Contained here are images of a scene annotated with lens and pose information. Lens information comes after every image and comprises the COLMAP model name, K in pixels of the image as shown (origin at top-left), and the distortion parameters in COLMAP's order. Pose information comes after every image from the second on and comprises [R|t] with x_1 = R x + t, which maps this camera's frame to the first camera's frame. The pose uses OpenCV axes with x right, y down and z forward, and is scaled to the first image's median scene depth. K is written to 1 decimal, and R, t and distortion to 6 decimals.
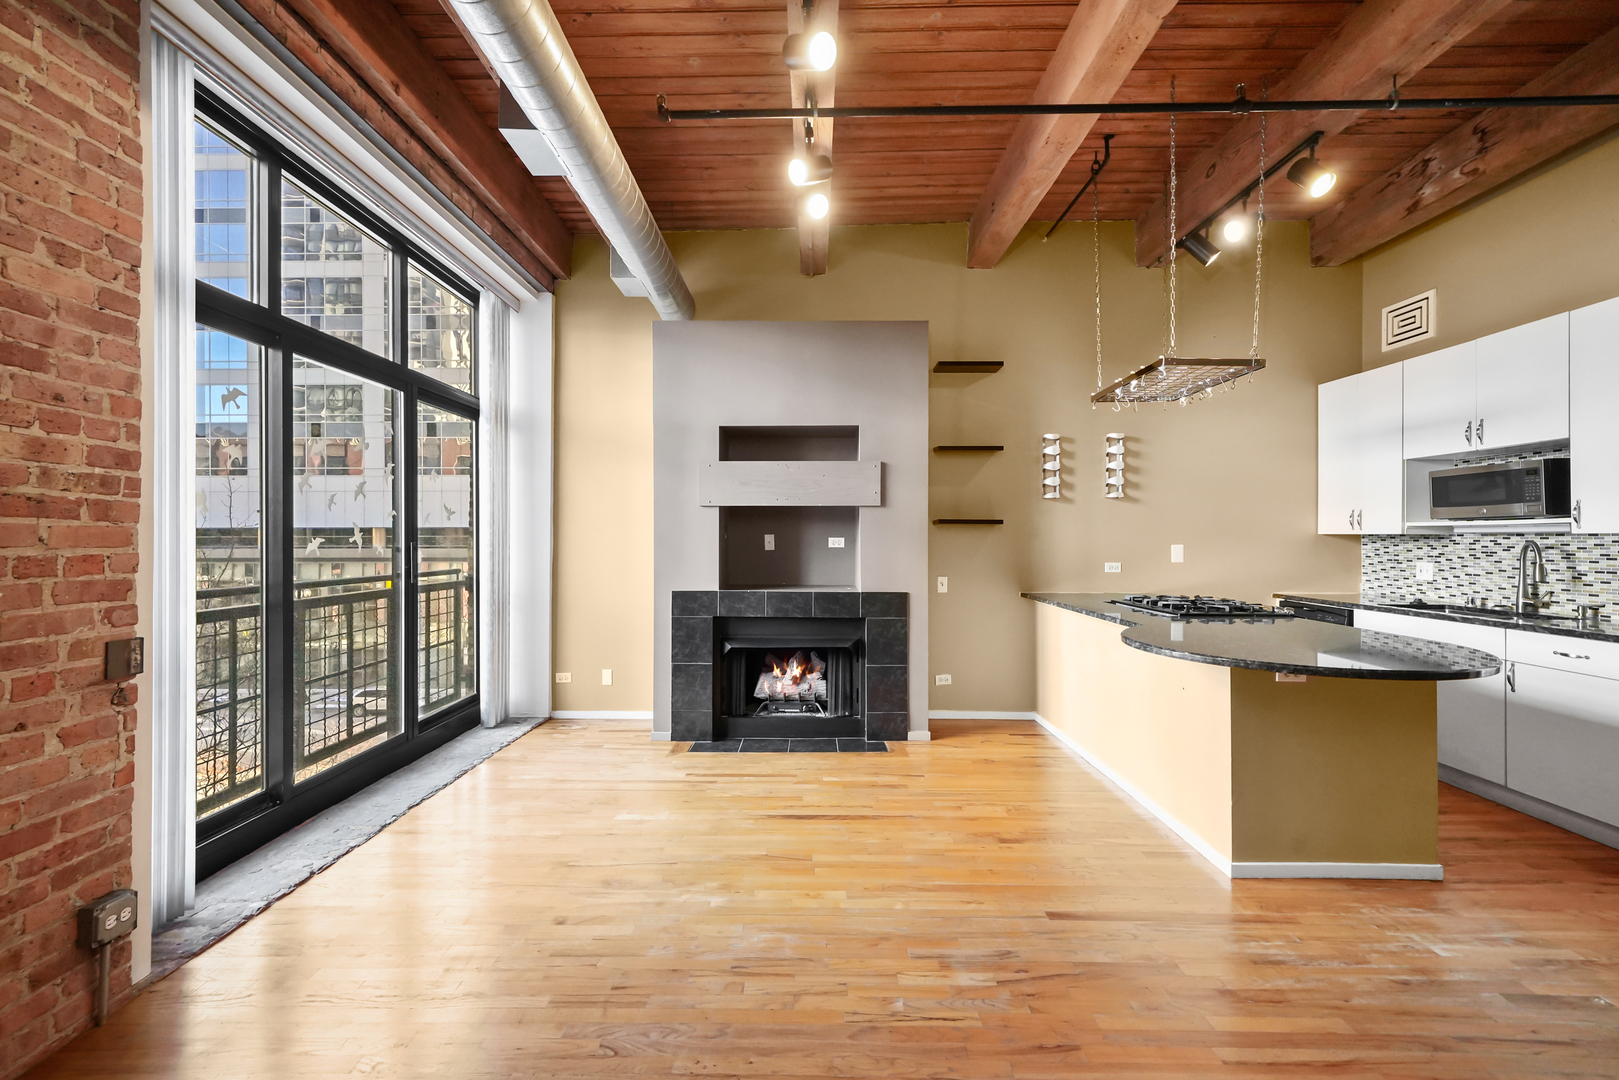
lens RADIAL K [[681.6, 0, 804.4], [0, 681.6, 539.5], [0, 0, 1]] dist [-0.006276, 0.003998]
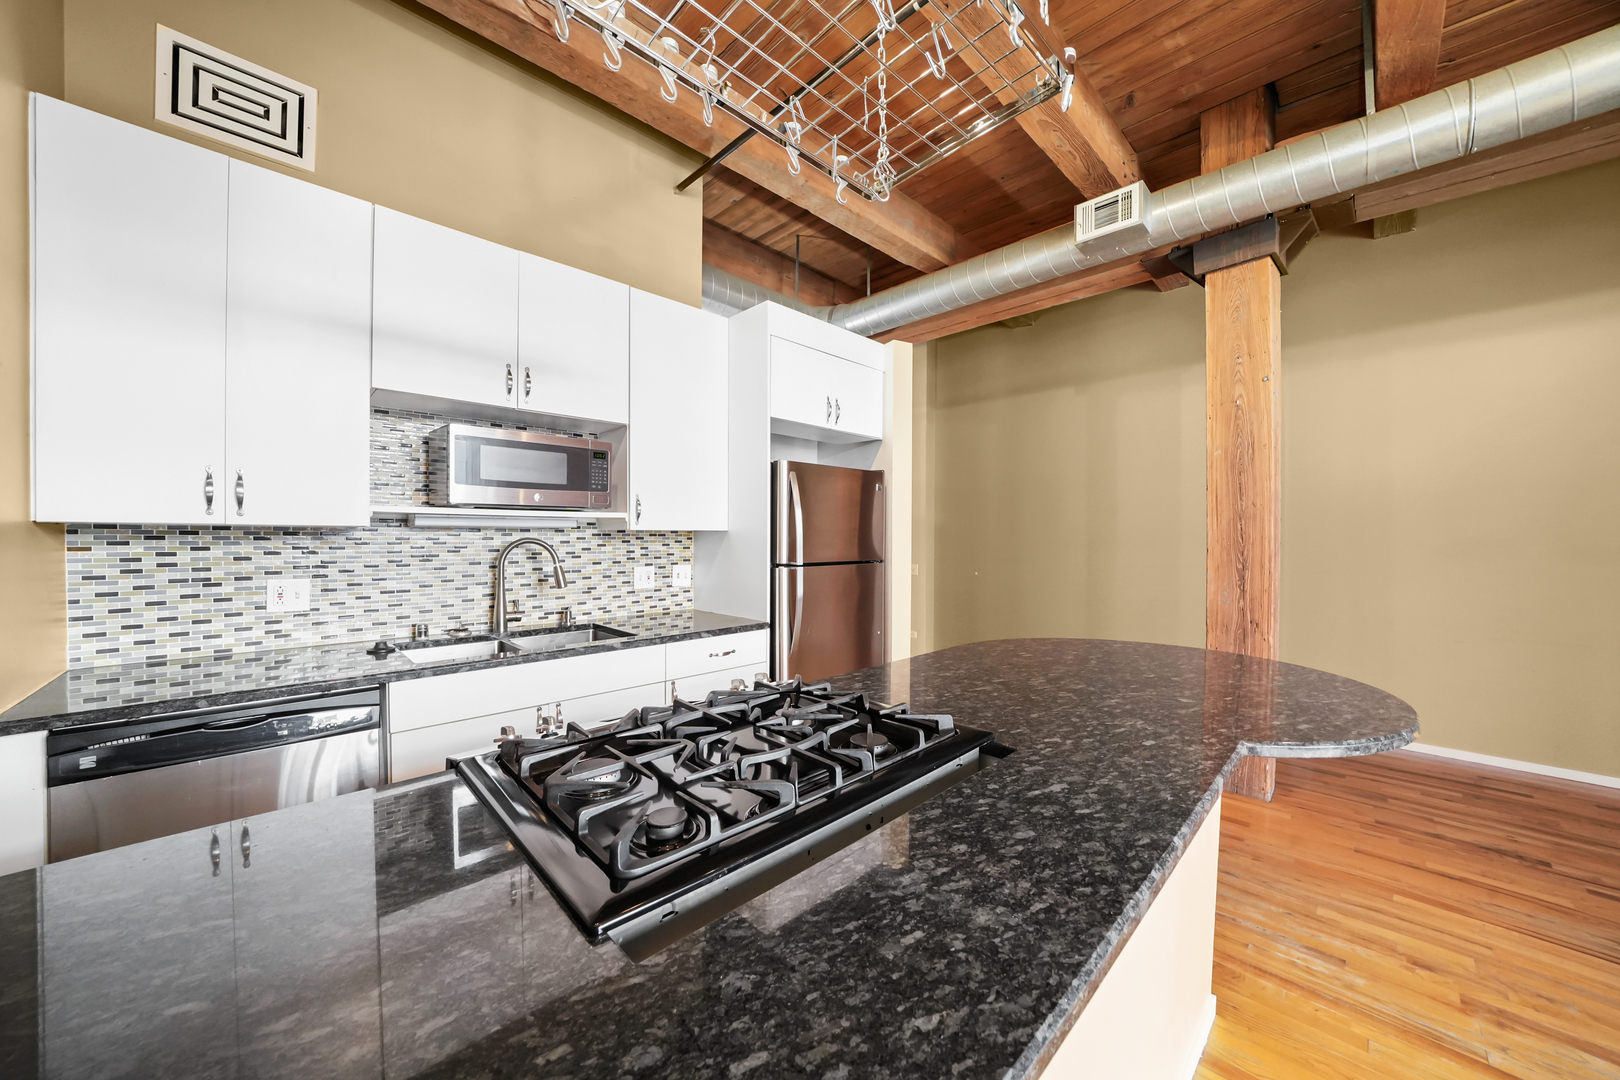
lens RADIAL K [[570.6, 0, 810.0], [0, 570.6, 540.0], [0, 0, 1]] dist [-0.029043, 0.003771]
pose [[-0.706104, -0.009165, 0.708049, 0.327073], [-0.002884, 0.999945, 0.010068, -0.003023], [-0.708102, 0.005067, -0.706092, 1.080244]]
